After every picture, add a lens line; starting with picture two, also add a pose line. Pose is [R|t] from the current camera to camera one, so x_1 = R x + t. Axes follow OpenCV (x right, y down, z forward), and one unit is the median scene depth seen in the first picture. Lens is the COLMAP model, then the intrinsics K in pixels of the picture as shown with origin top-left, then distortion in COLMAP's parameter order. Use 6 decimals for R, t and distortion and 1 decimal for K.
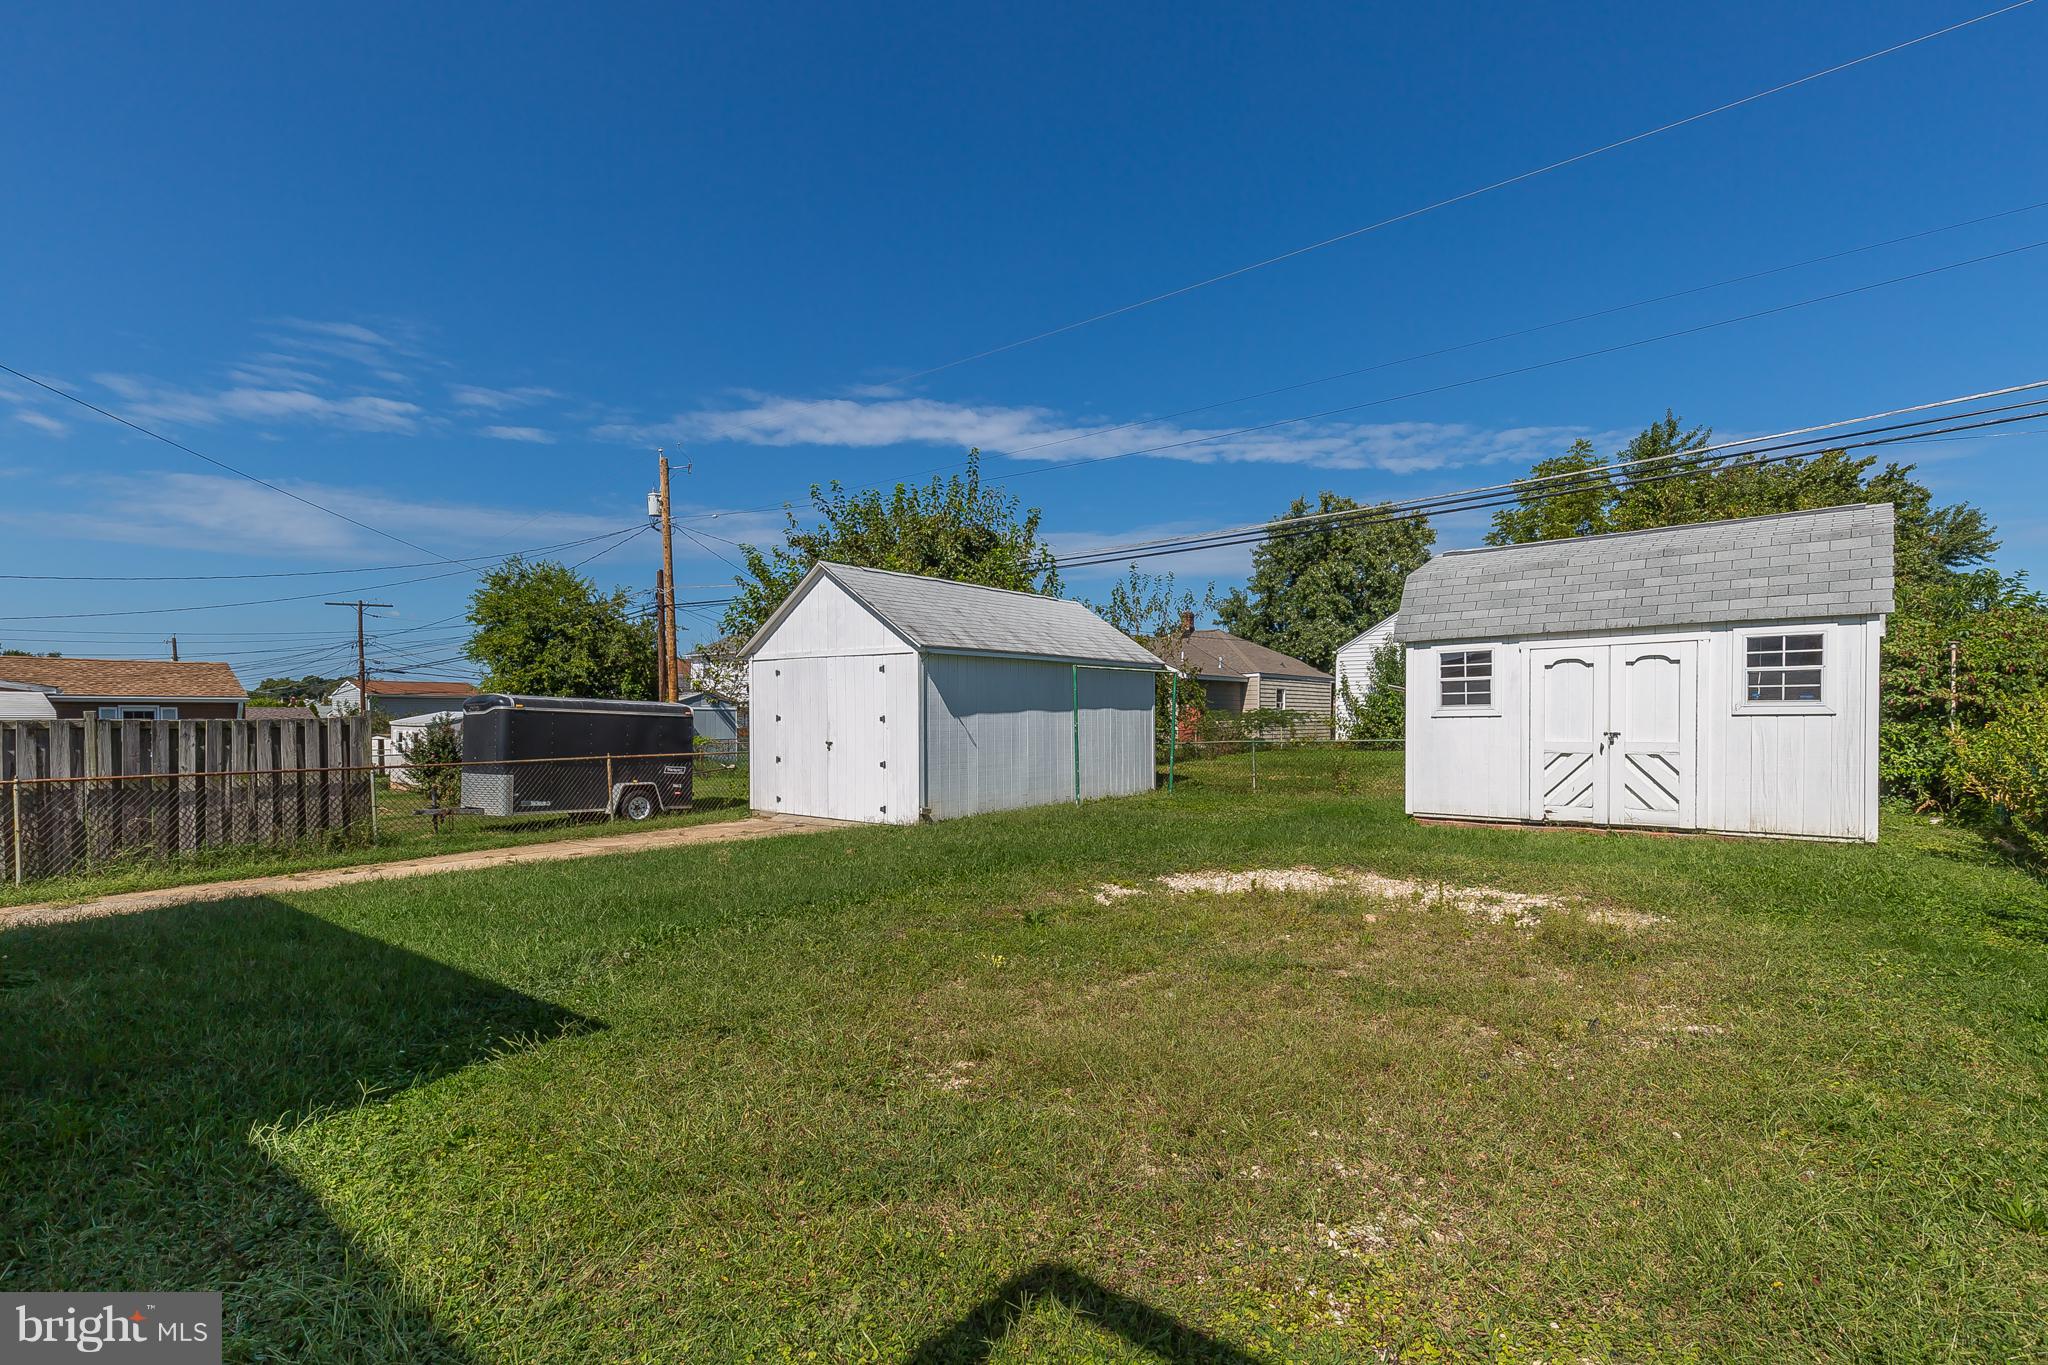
lens RADIAL K [[943.5, 0, 1016.5], [0, 943.5, 734.1], [0, 0, 1]] dist [-0.001087, -0.000433]
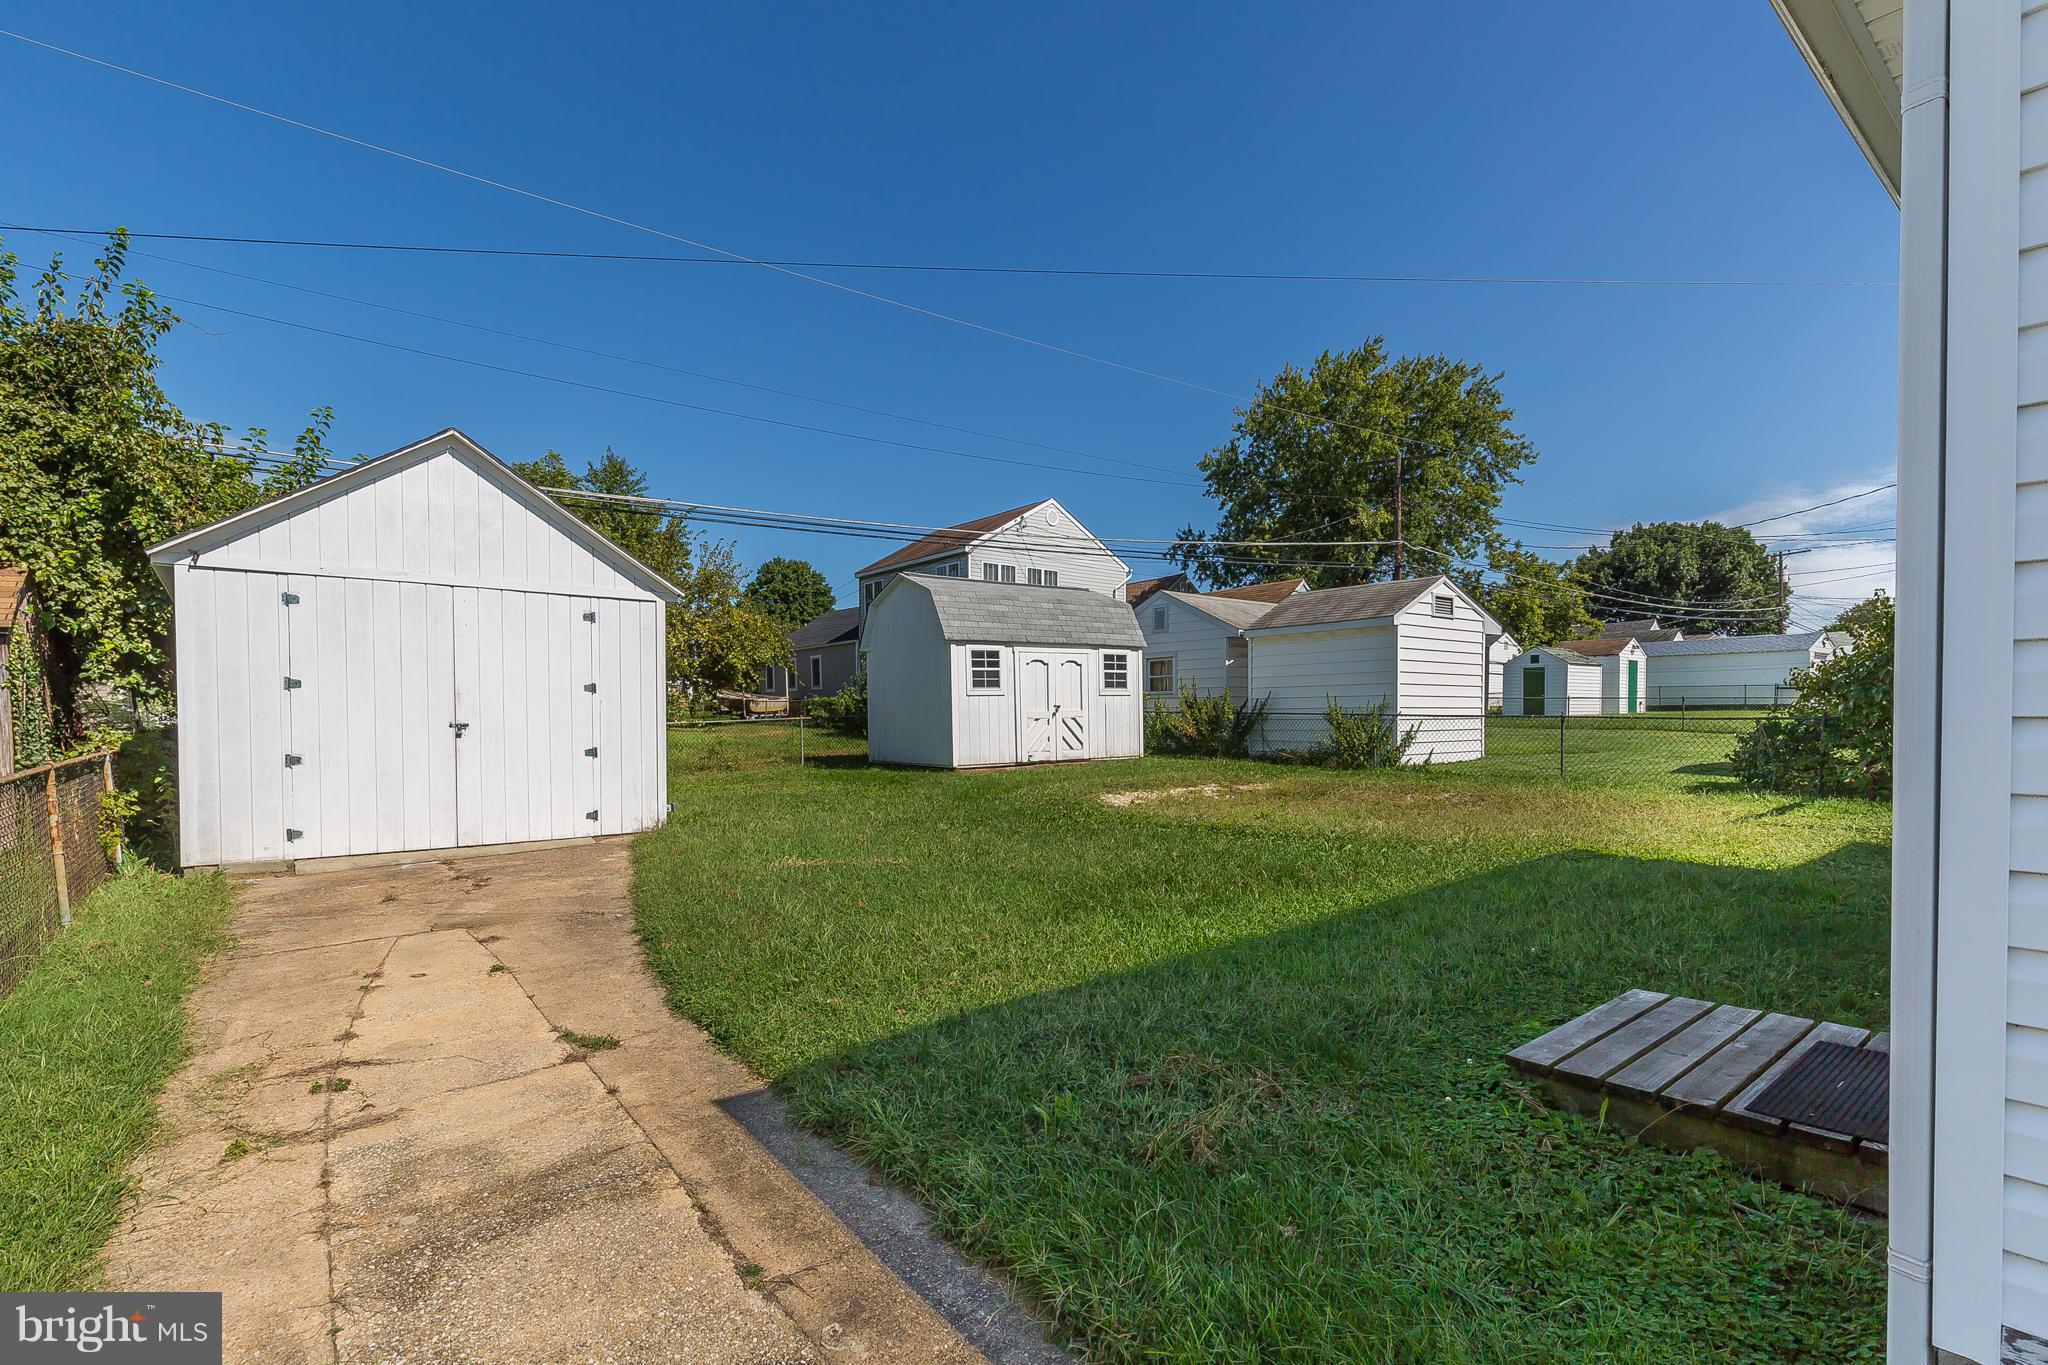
lens RADIAL K [[943.5, 0, 1016.5], [0, 943.5, 734.1], [0, 0, 1]] dist [-0.001087, -0.000433]
pose [[0.215073, -0.022411, 0.976341, -0.931384], [0.023337, 0.999569, 0.017803, 0.016228], [-0.976319, 0.018956, 0.215503, 0.653821]]
